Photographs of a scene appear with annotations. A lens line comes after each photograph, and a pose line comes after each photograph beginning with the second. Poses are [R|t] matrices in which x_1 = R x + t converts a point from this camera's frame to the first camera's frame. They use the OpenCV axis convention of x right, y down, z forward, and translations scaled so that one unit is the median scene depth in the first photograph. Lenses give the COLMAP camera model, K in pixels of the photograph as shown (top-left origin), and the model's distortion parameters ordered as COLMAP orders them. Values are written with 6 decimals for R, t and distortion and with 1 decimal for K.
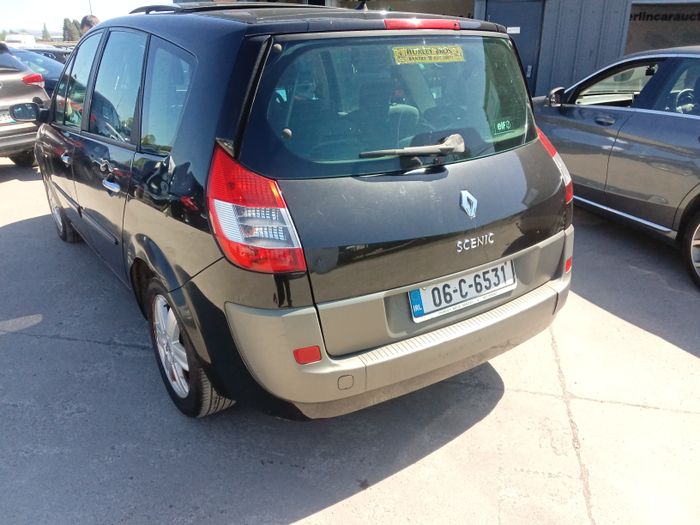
lens RADIAL K [[556.9, 0, 349.0], [0, 556.9, 270.6], [0, 0, 1]] dist [0.103783, -0.141971]
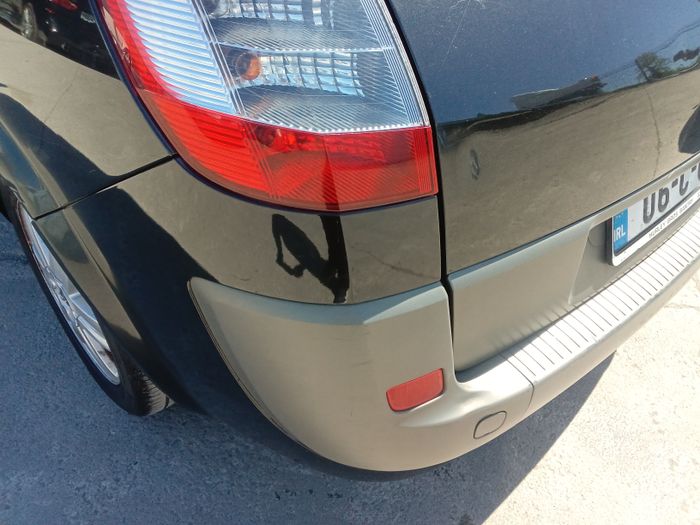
lens RADIAL K [[556.9, 0, 349.0], [0, 556.9, 270.6], [0, 0, 1]] dist [0.103783, -0.141971]
pose [[0.991195, -0.066669, 0.114401, -0.161474], [0.026726, 0.946944, 0.320284, -0.061787], [-0.129684, -0.314407, 0.940389, 0.648910]]
